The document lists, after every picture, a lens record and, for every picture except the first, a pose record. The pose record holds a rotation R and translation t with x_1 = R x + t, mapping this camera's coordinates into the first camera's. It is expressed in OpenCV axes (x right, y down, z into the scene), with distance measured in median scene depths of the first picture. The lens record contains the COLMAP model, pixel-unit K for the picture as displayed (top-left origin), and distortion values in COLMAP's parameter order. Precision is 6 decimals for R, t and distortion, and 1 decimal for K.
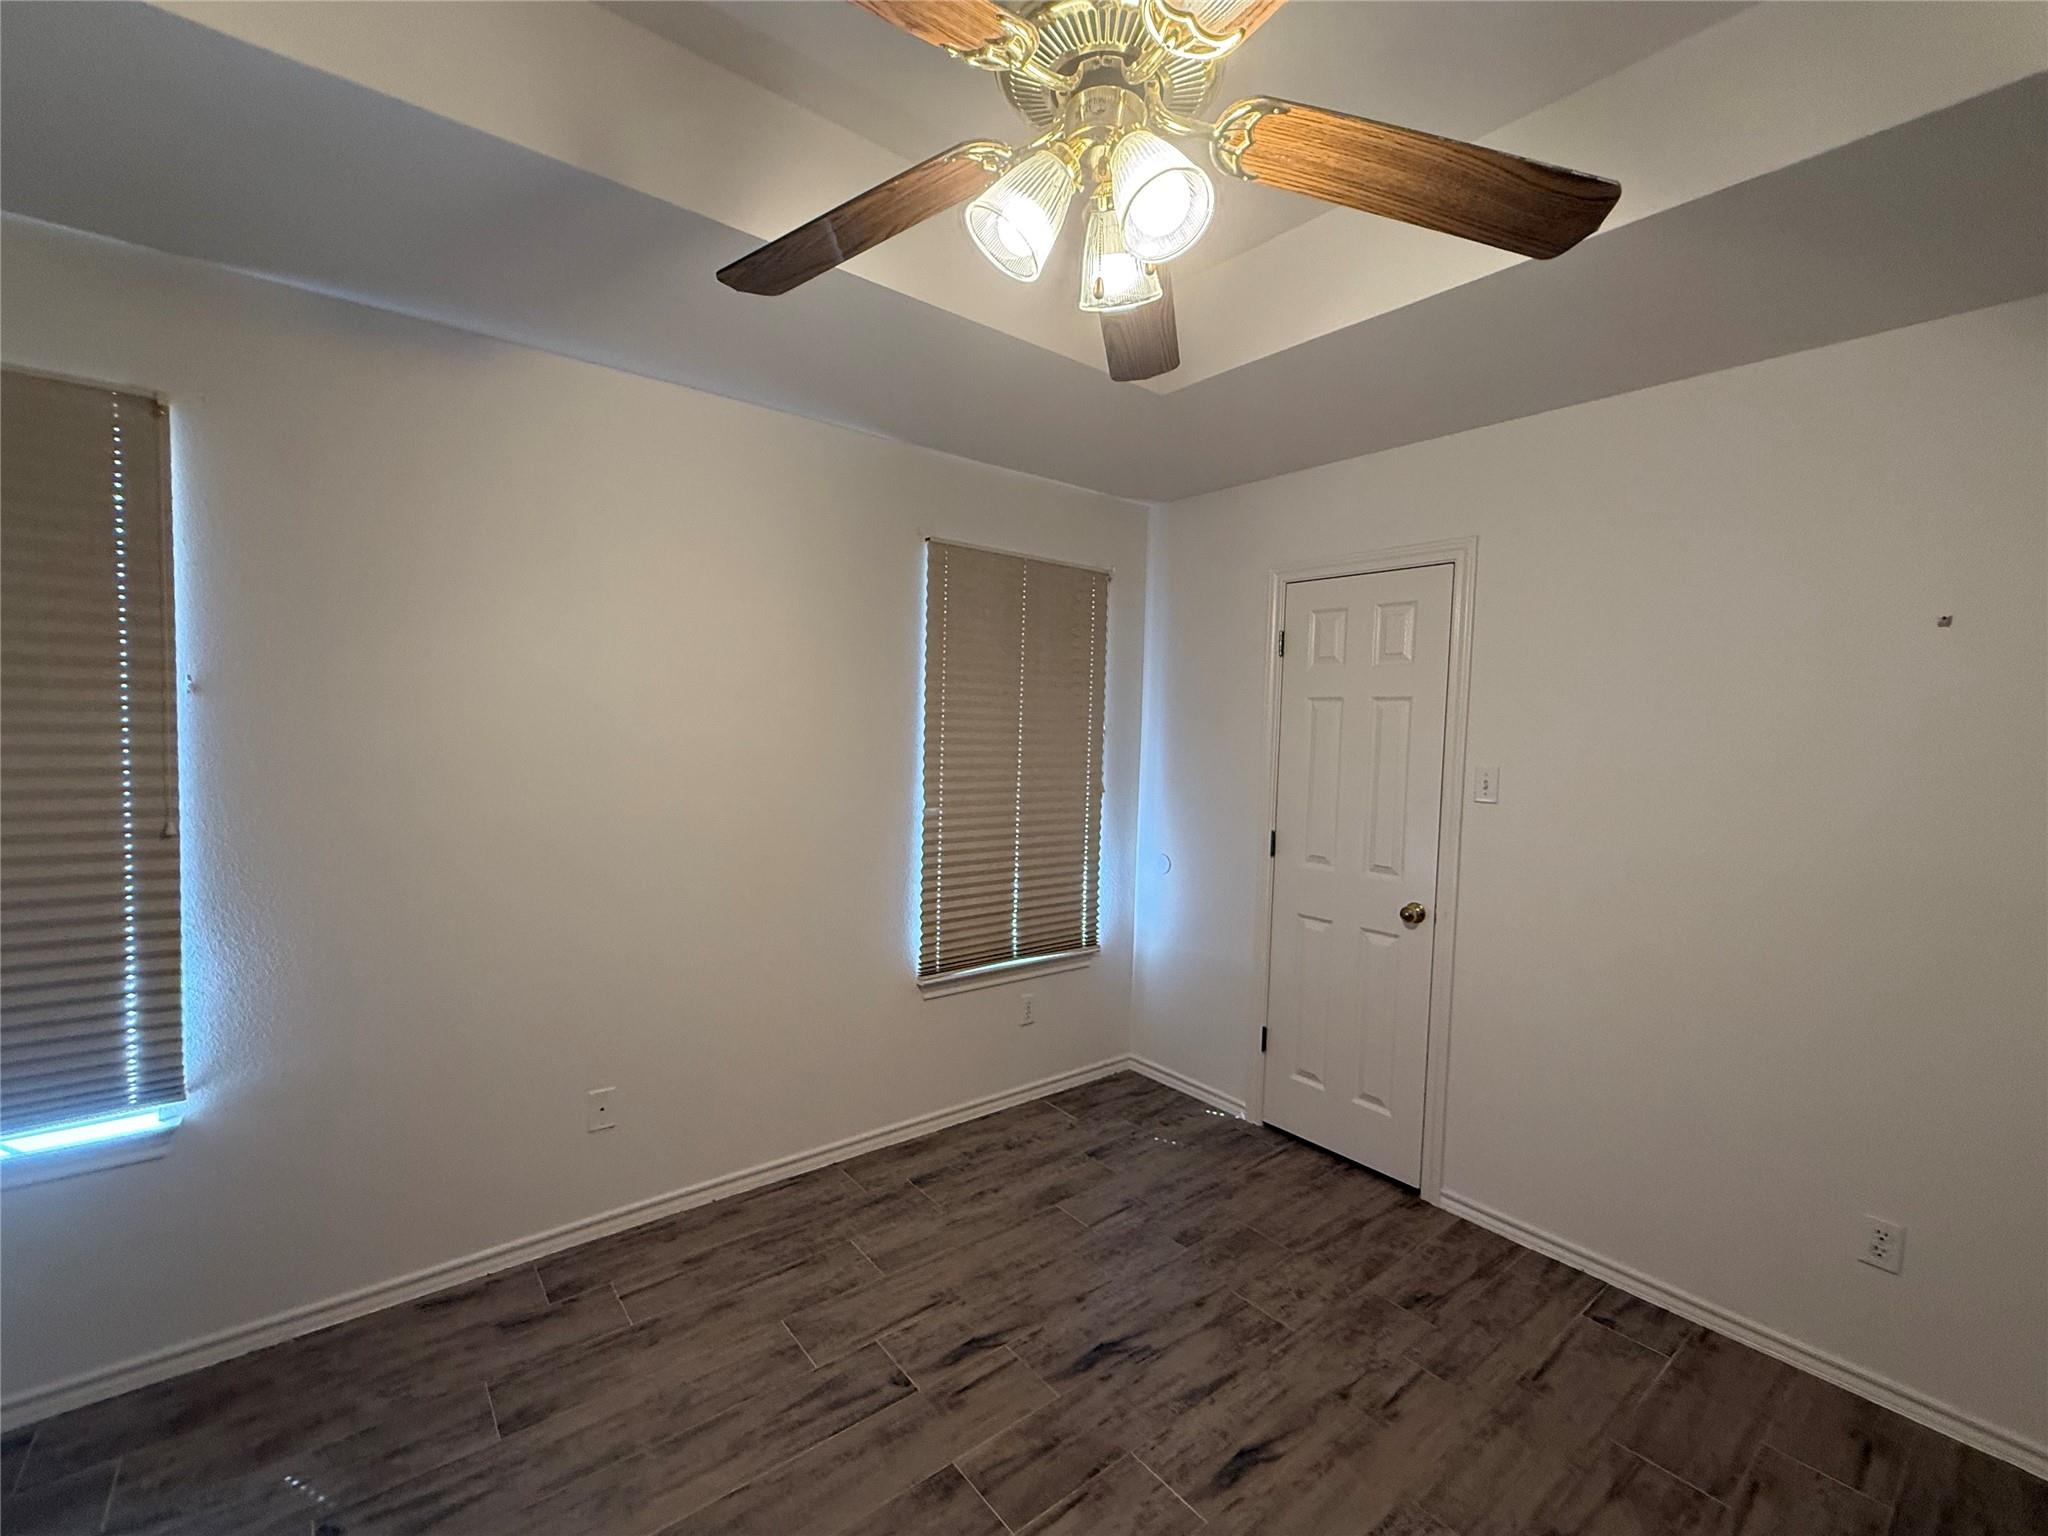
lens RADIAL K [[868.6, 0, 1019.2], [0, 868.6, 762.9], [0, 0, 1]] dist [-0.000518, -0.000025]
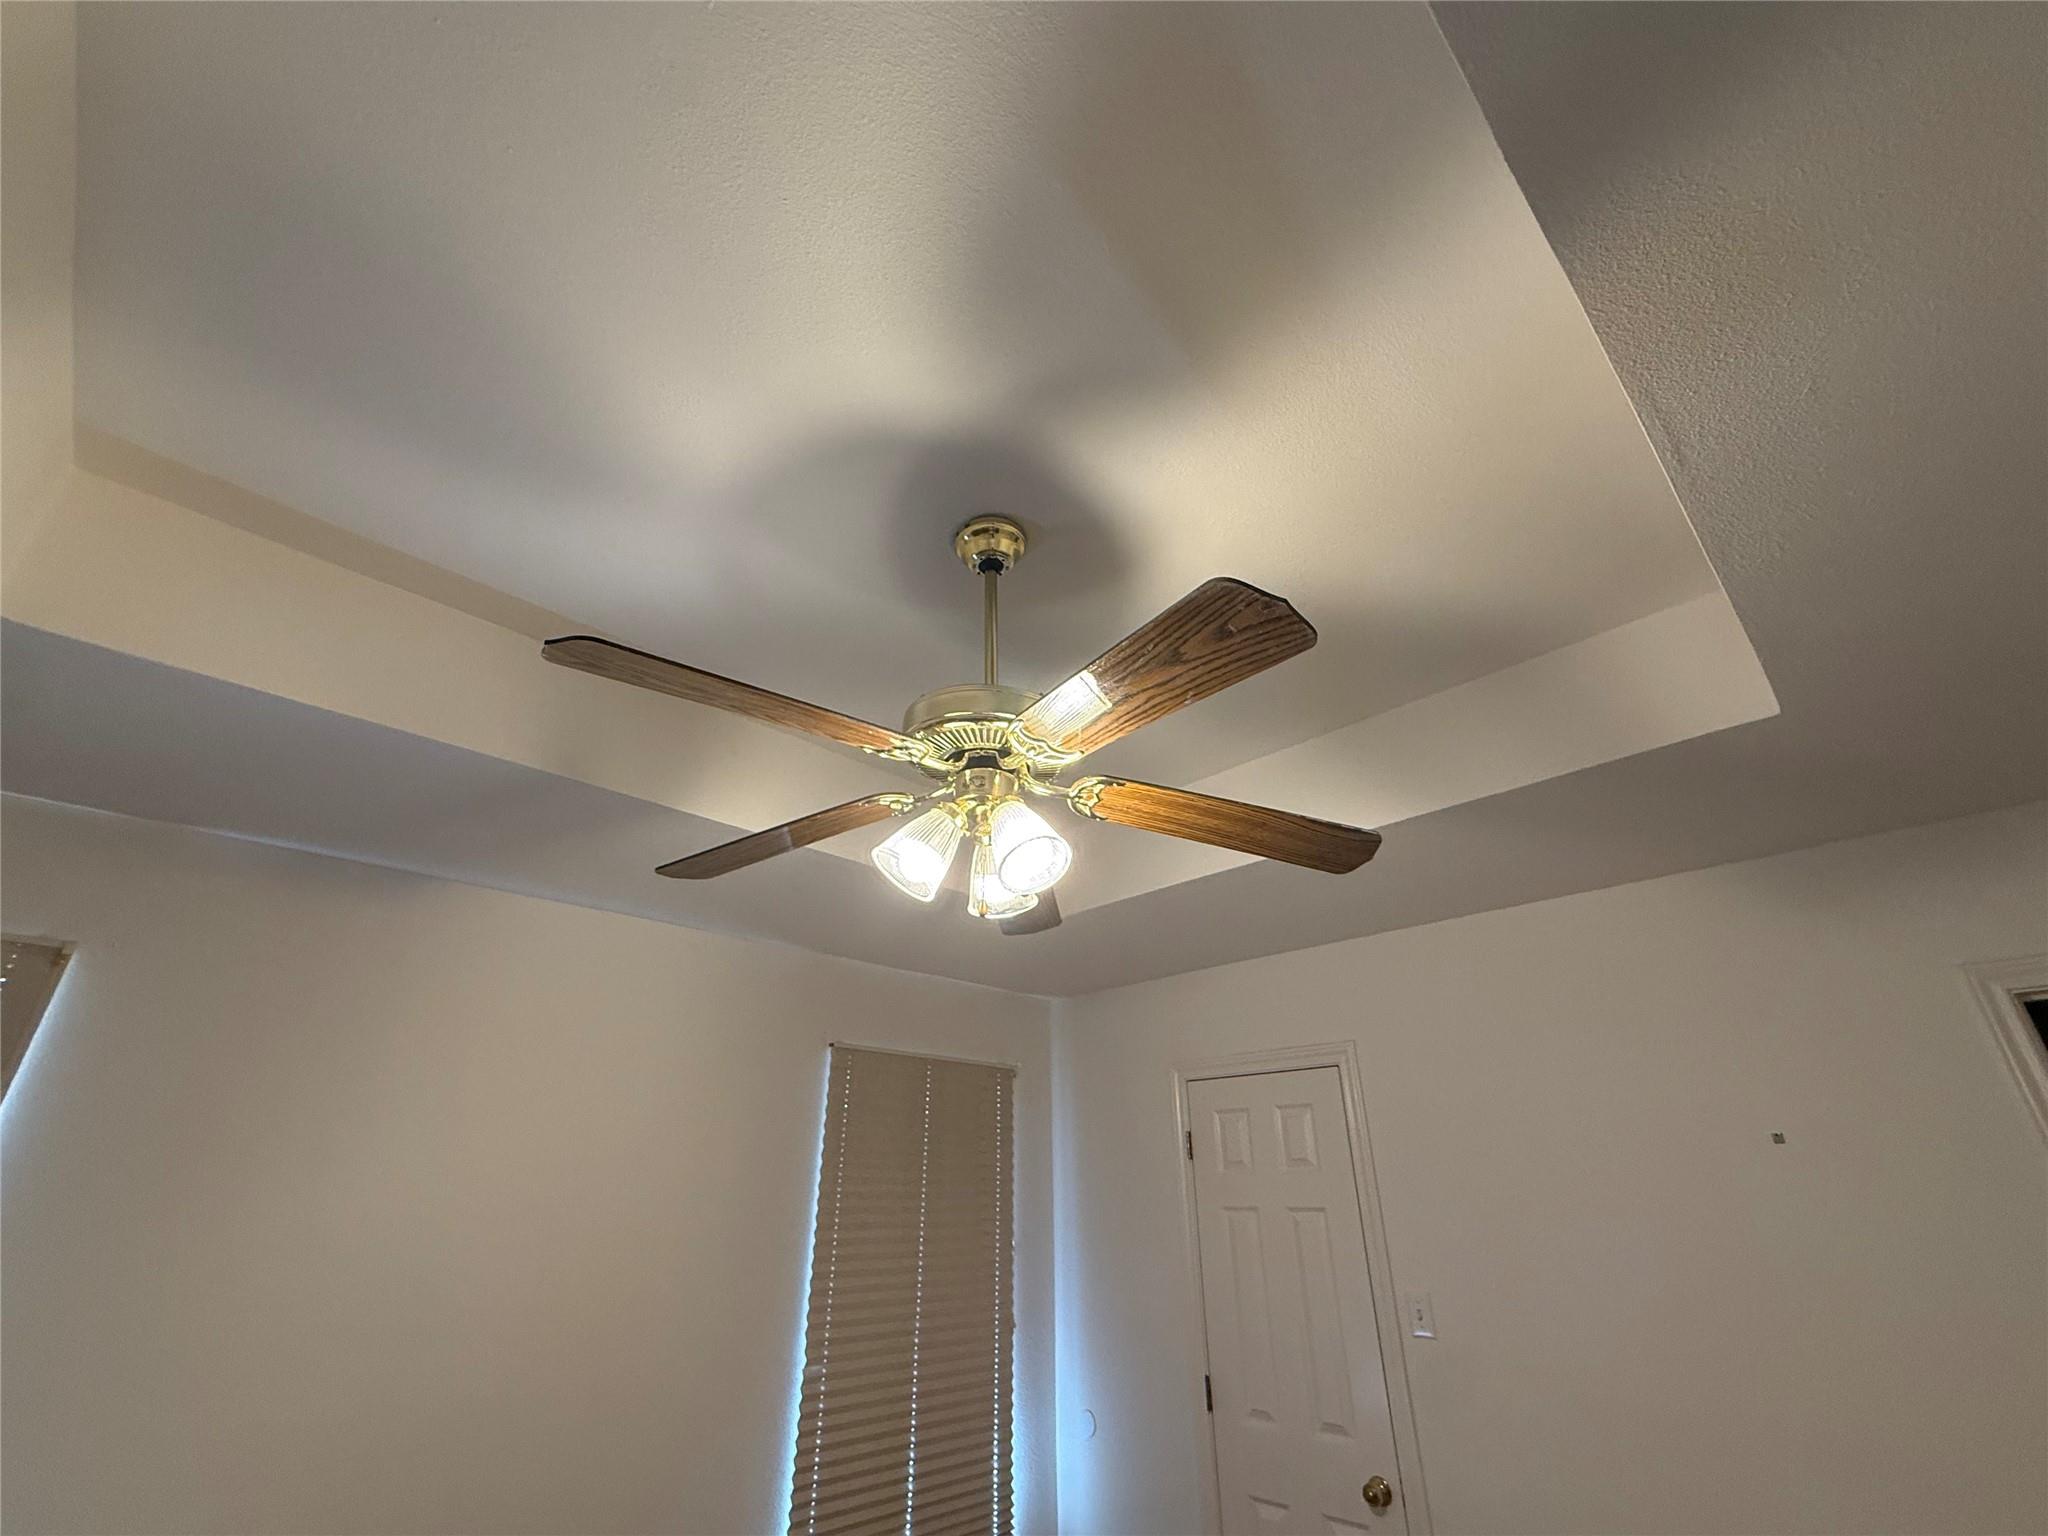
lens RADIAL K [[868.6, 0, 1019.2], [0, 868.6, 762.9], [0, 0, 1]] dist [-0.000518, -0.000025]
pose [[0.995245, 0.017436, 0.095834, 0.016502], [0.030949, 0.876268, -0.480829, -0.101428], [-0.092360, 0.481509, 0.871561, -0.101106]]
